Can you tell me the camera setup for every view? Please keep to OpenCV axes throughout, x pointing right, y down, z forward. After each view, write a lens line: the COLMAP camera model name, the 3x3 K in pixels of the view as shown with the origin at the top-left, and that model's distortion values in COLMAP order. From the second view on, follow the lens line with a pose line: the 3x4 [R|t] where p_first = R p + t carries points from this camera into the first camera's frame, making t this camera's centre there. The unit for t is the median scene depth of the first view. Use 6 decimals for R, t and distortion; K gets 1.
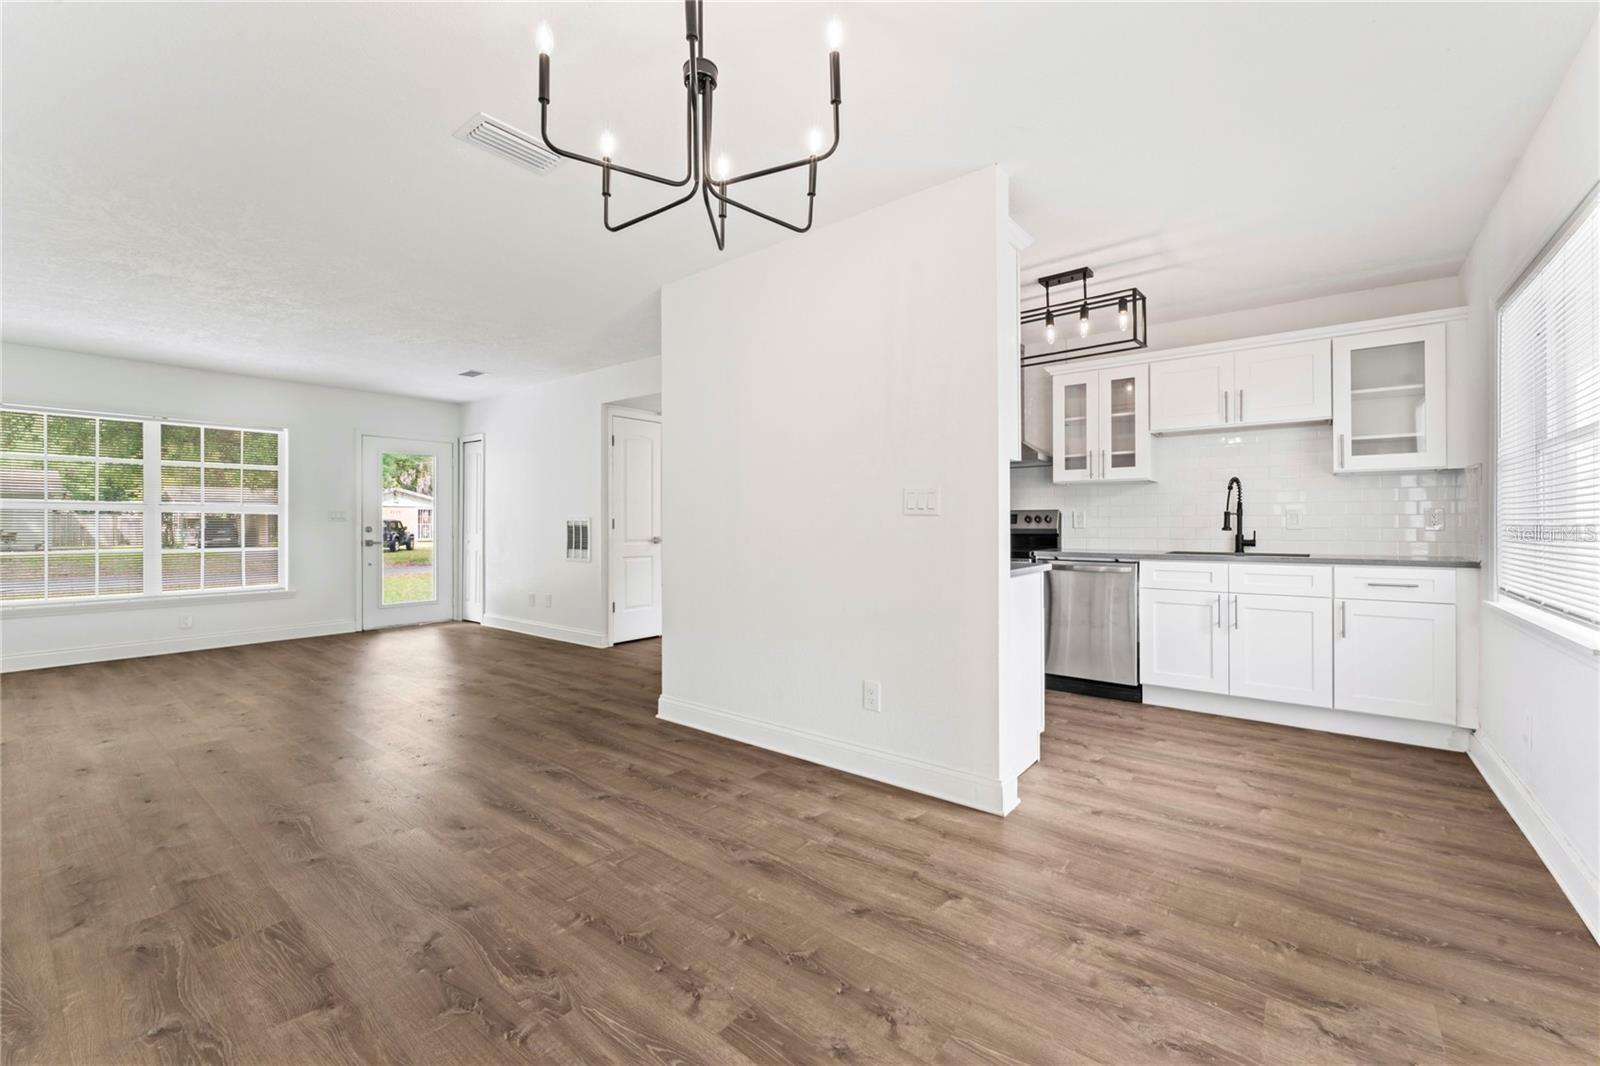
lens RADIAL K [[685.3, 0, 791.4], [0, 685.3, 531.1], [0, 0, 1]] dist [-0.001444, 0.000263]
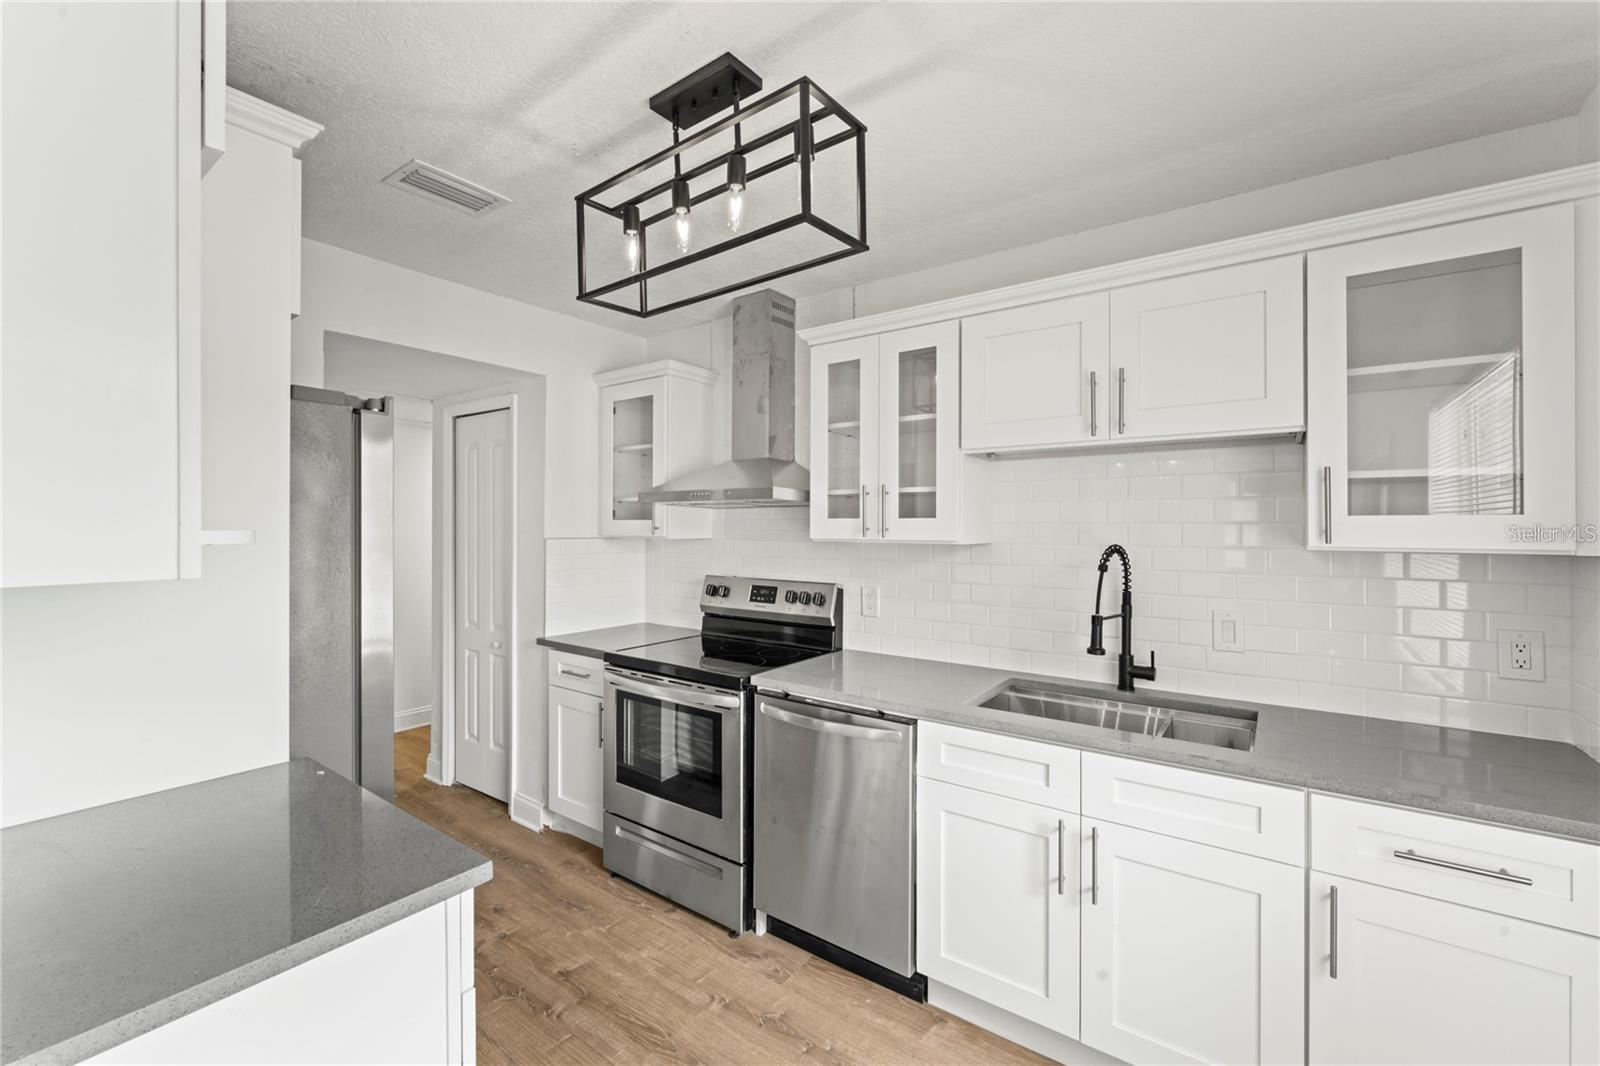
lens RADIAL K [[680.5, 0, 797.0], [0, 680.5, 533.4], [0, 0, 1]] dist [-0.001727, -0.000093]
pose [[0.999105, 0.005087, 0.041994, 0.391066], [-0.005050, 0.999987, -0.000982, -0.084779], [-0.041999, 0.000769, 0.999117, 0.507676]]
